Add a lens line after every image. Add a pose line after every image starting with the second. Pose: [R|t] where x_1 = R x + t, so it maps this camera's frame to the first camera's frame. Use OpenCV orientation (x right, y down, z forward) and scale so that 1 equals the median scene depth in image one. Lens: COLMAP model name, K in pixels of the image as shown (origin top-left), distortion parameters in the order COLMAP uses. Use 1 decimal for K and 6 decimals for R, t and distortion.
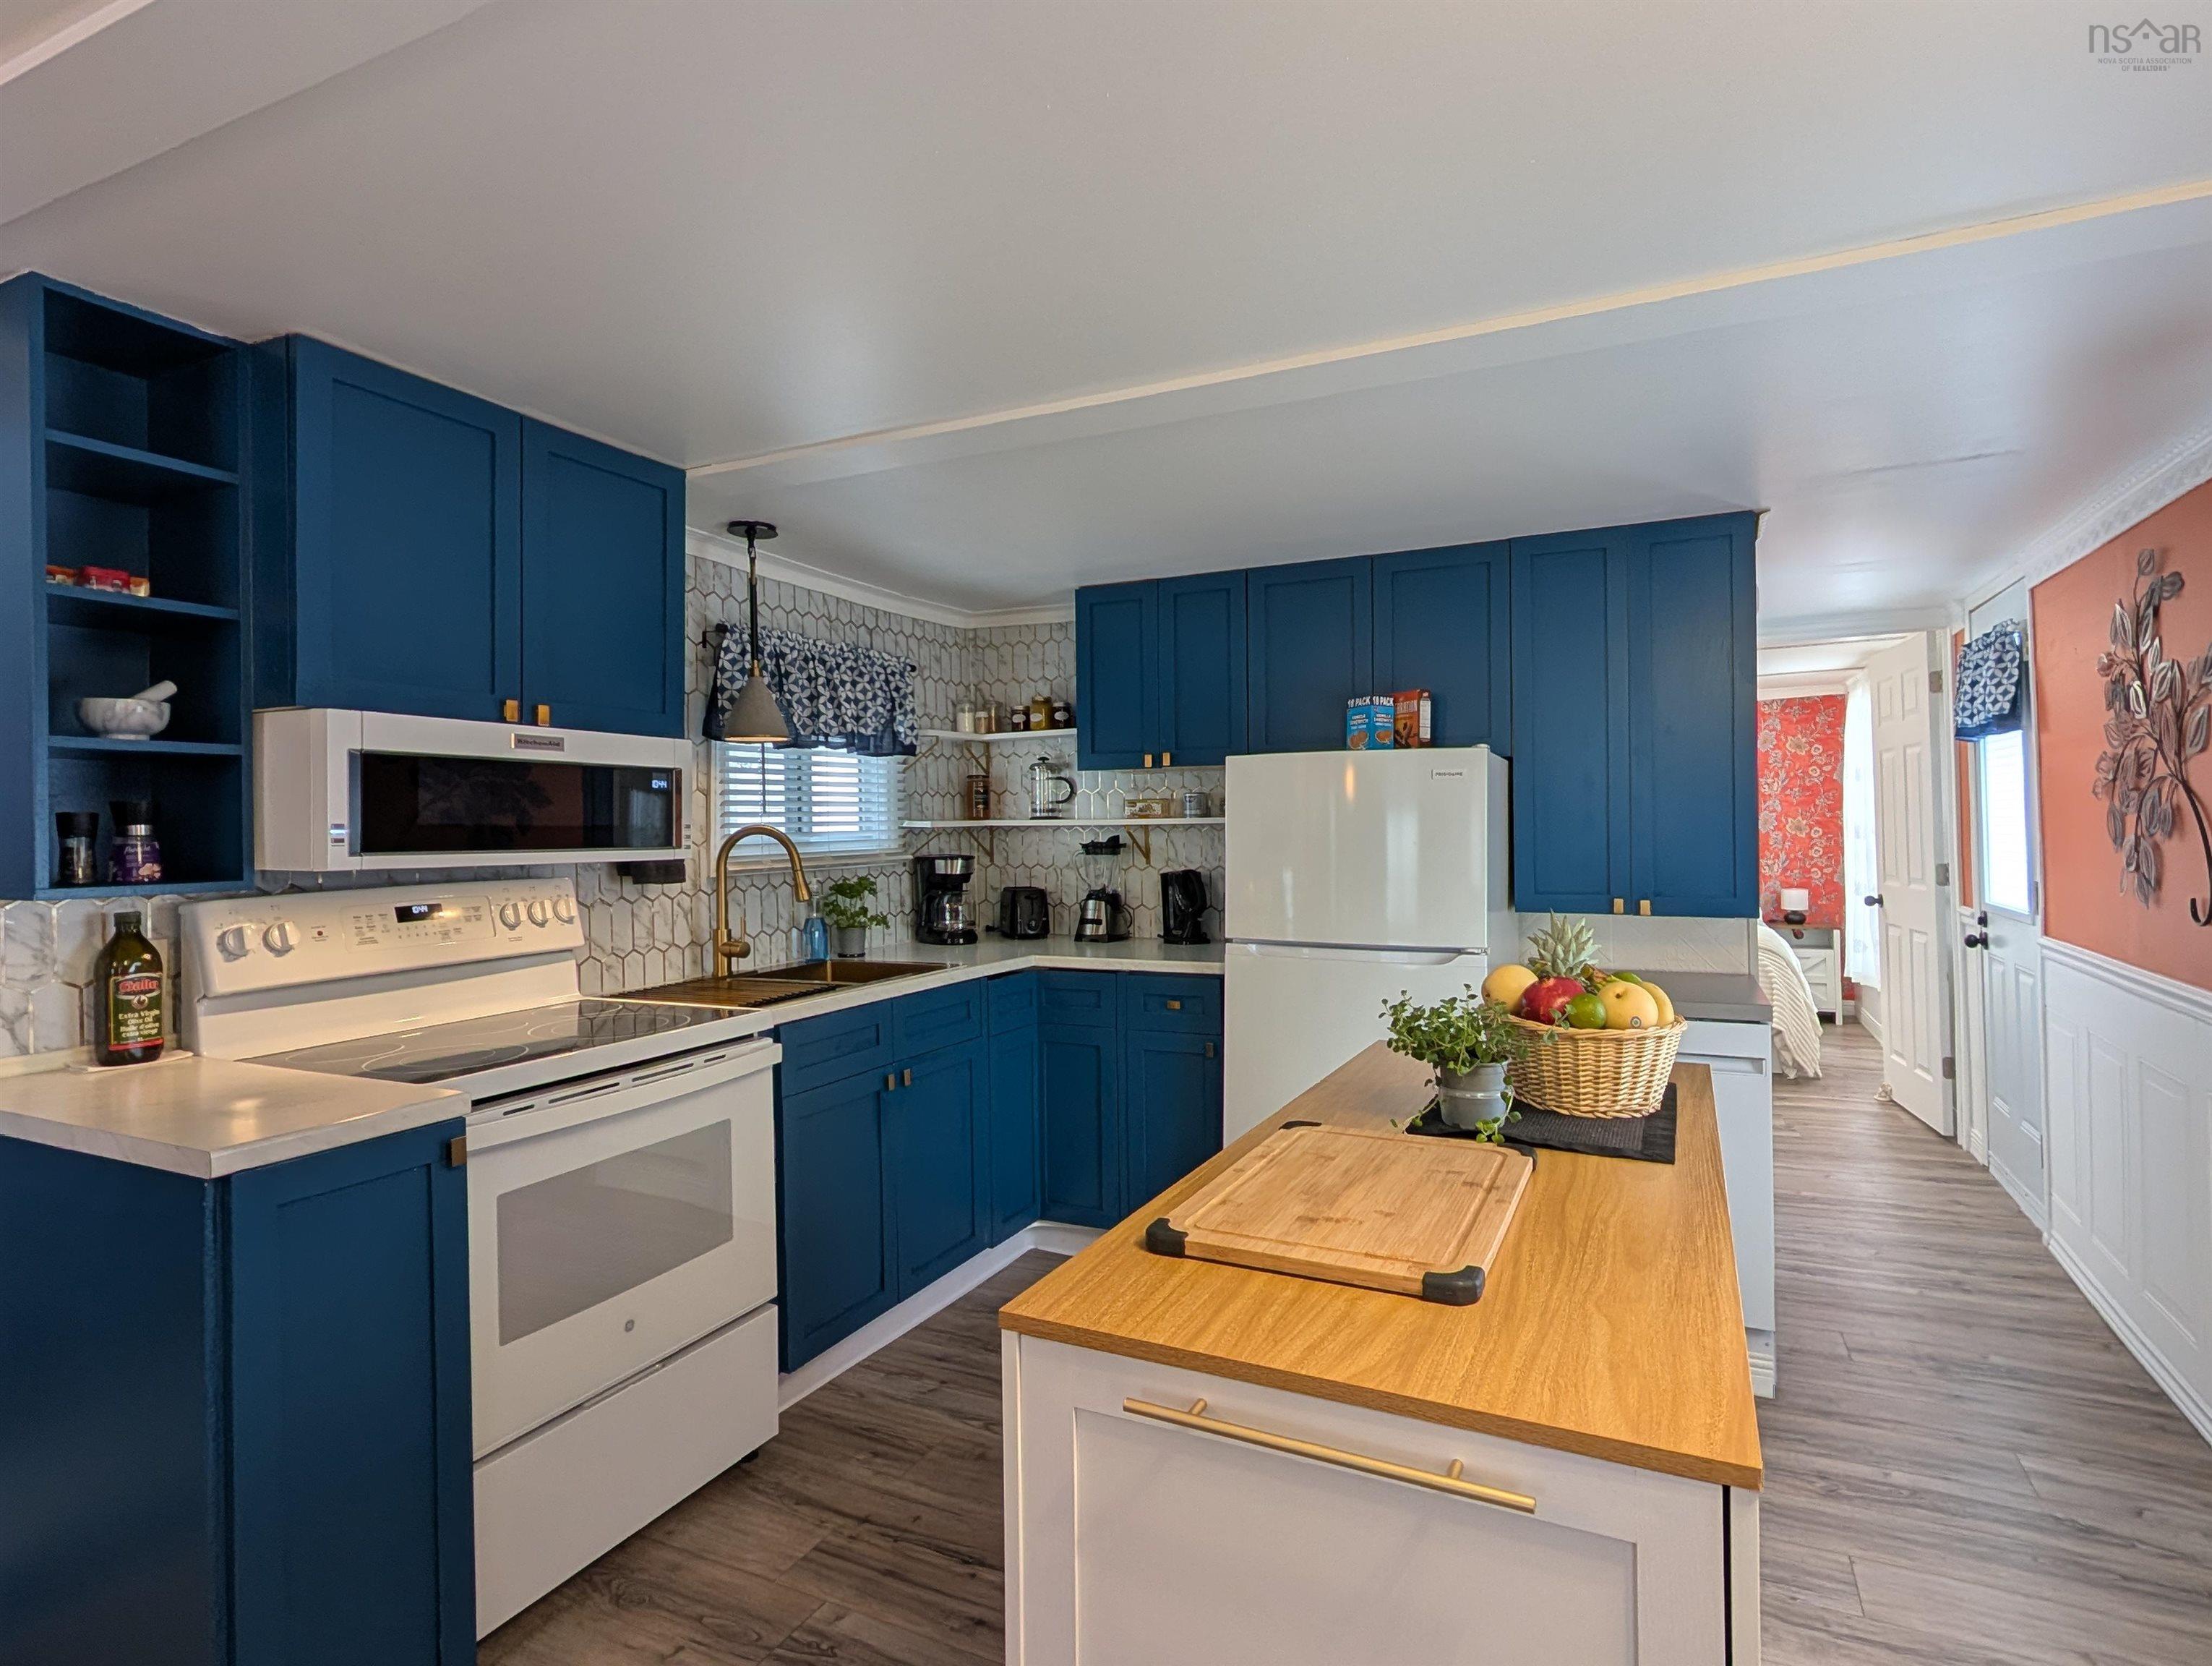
lens RADIAL K [[1140.3, 0, 1128.1], [0, 1140.3, 824.4], [0, 0, 1]] dist [0.002536, -0.000085]
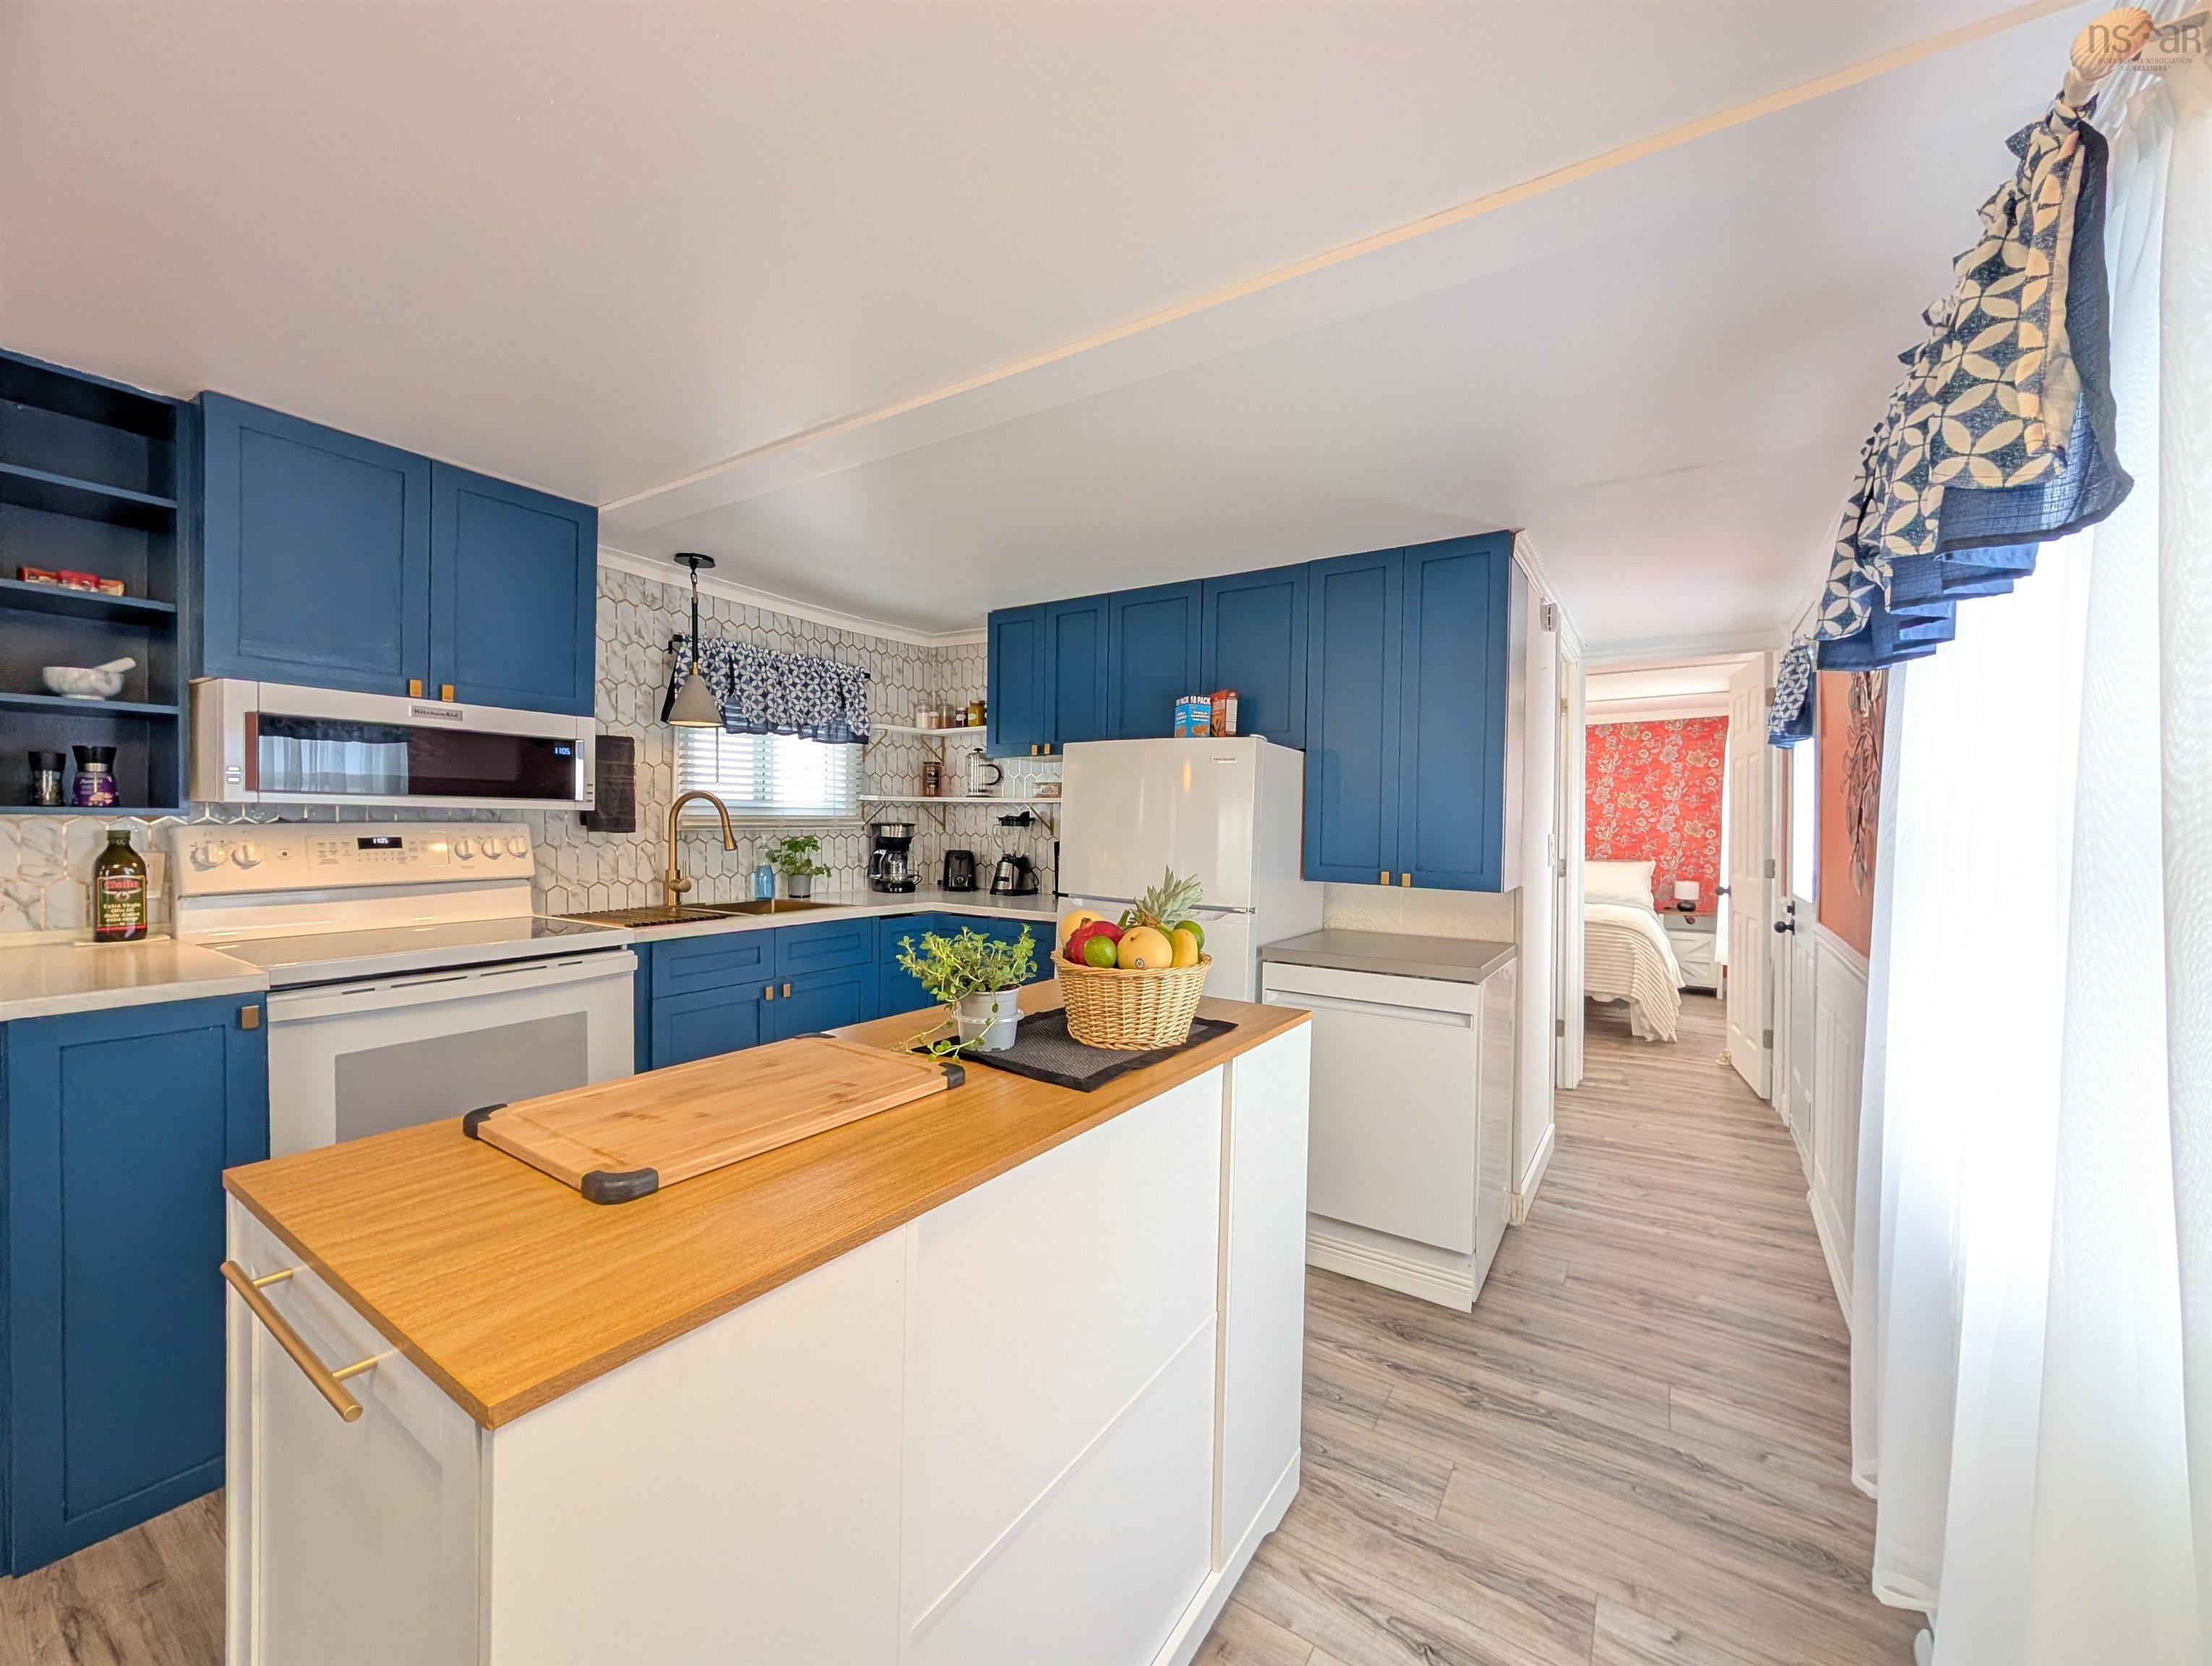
lens RADIAL K [[865.6, 0, 1095.8], [0, 865.6, 835.9], [0, 0, 1]] dist [-0.000450, 0.000325]
pose [[0.989633, 0.031308, -0.140168, 0.232900], [-0.028411, 0.999340, 0.022628, 0.015295], [0.140784, -0.018411, 0.989869, 0.080661]]
